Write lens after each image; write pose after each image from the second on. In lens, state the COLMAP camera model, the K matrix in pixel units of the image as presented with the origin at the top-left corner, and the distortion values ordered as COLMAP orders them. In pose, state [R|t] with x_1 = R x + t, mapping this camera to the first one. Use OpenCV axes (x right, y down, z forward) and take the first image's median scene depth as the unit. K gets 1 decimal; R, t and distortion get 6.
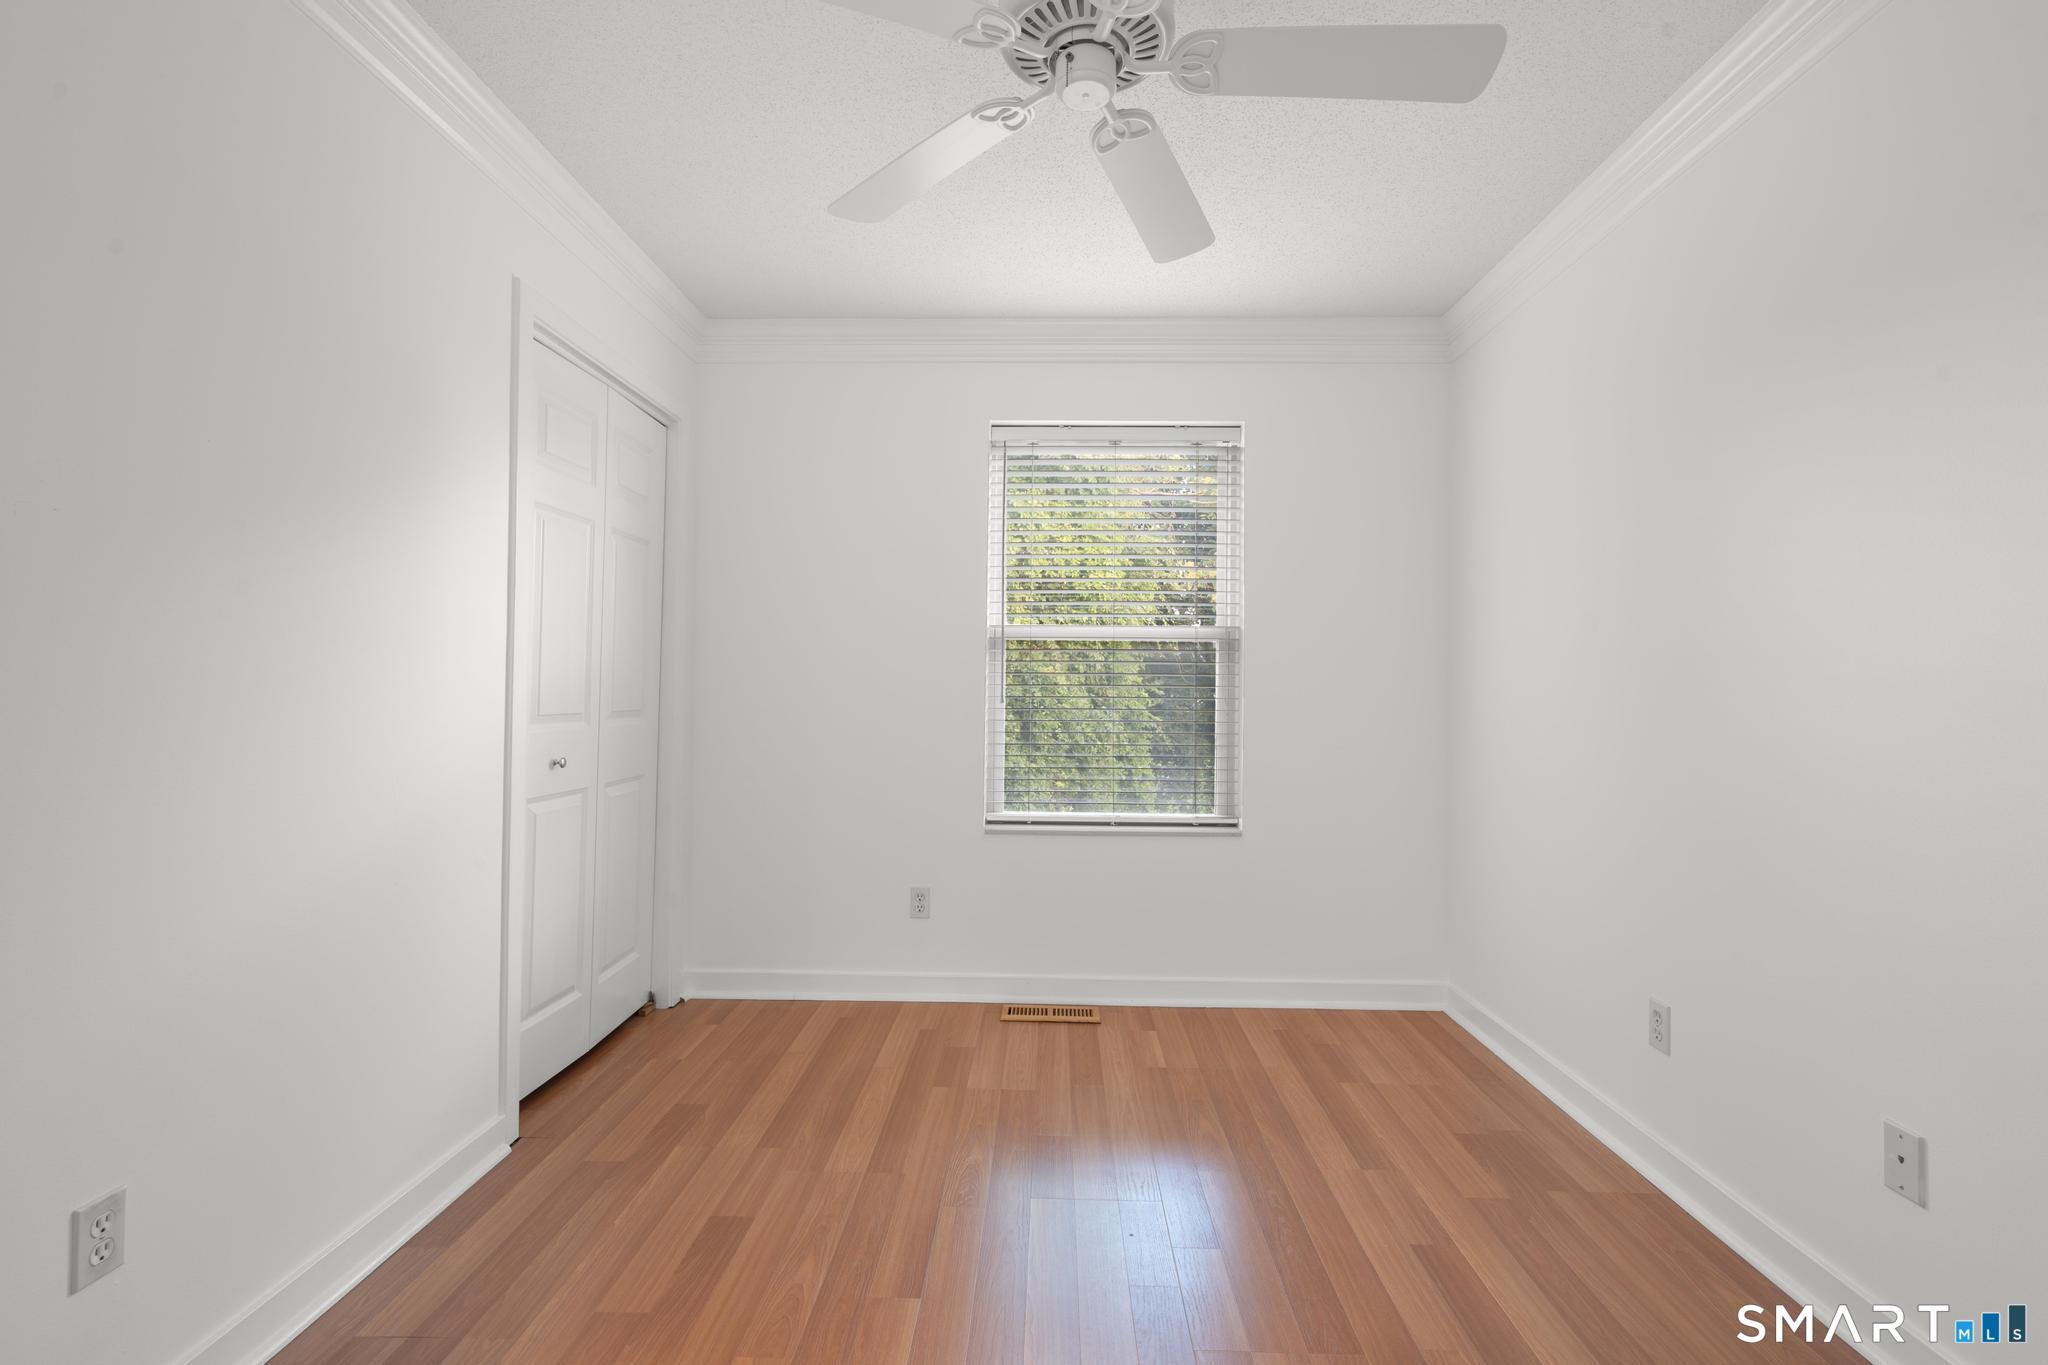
lens RADIAL K [[927.5, 0, 1028.7], [0, 927.5, 676.3], [0, 0, 1]] dist [-0.002917, 0.001970]
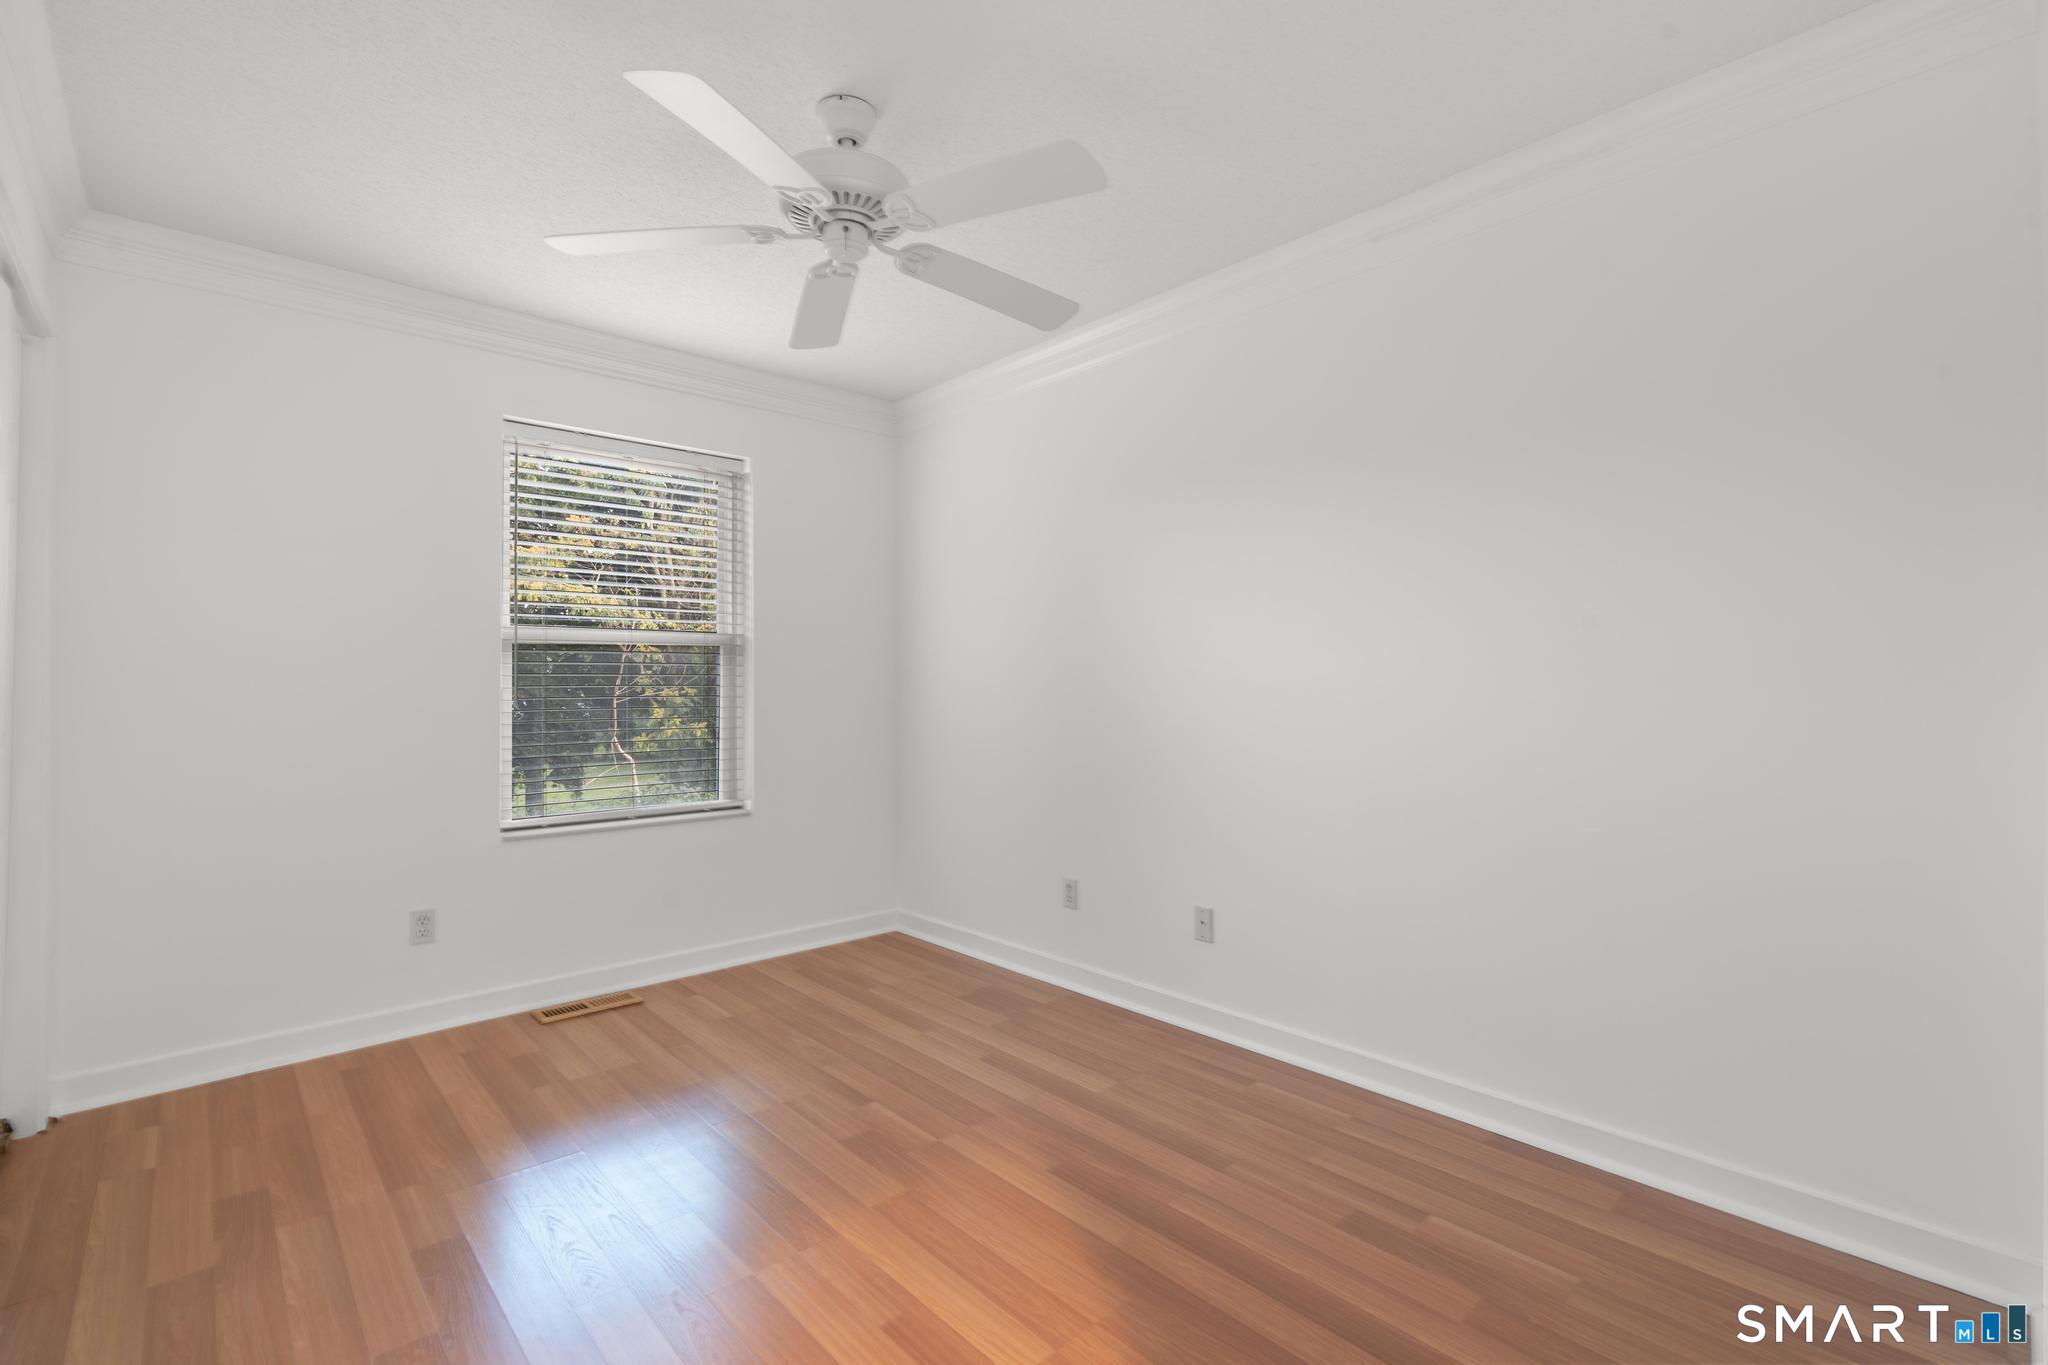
lens RADIAL K [[927.5, 0, 1028.7], [0, 927.5, 676.3], [0, 0, 1]] dist [-0.002917, 0.001970]
pose [[0.719354, -0.007080, 0.694607, -0.355193], [0.001857, 0.999964, 0.008269, -0.011813], [-0.694641, -0.004658, 0.719342, -0.083458]]
